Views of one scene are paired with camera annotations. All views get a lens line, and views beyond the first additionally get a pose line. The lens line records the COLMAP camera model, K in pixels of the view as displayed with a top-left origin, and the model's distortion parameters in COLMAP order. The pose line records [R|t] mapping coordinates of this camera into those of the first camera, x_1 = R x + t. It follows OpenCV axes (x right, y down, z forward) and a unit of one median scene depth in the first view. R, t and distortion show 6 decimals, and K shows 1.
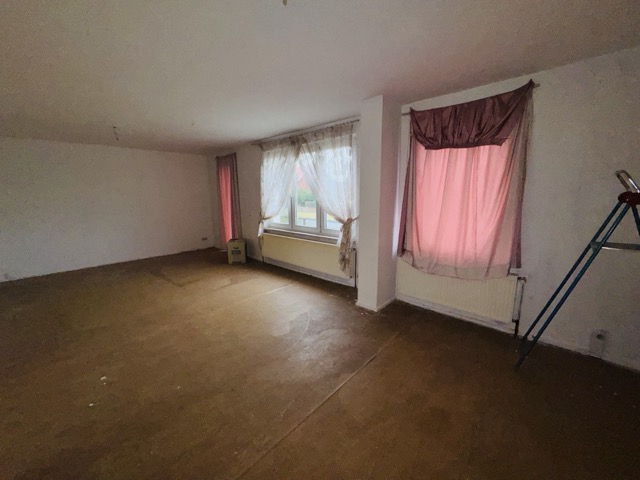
lens RADIAL K [[256.4, 0, 318.4], [0, 256.4, 241.5], [0, 0, 1]] dist [0.001732, 0.000133]
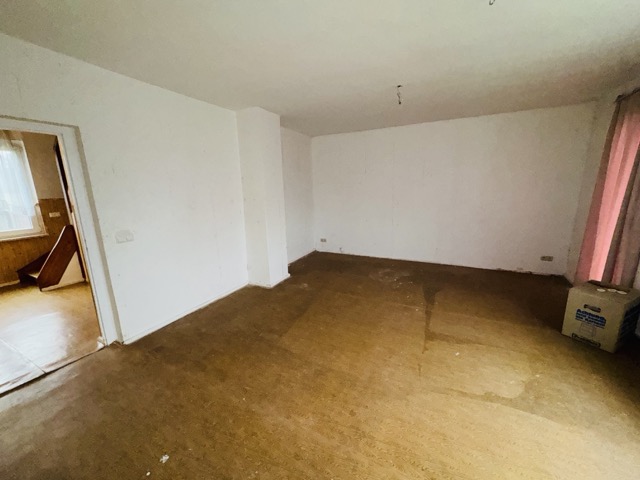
lens RADIAL K [[256.4, 0, 319.8], [0, 256.4, 239.1], [0, 0, 1]] dist [0.001732, 0.000133]
pose [[0.287409, 0.191461, -0.938477, -0.090581], [-0.155105, 0.976188, 0.151654, -0.089387], [0.945166, 0.101976, 0.310261, 0.507811]]
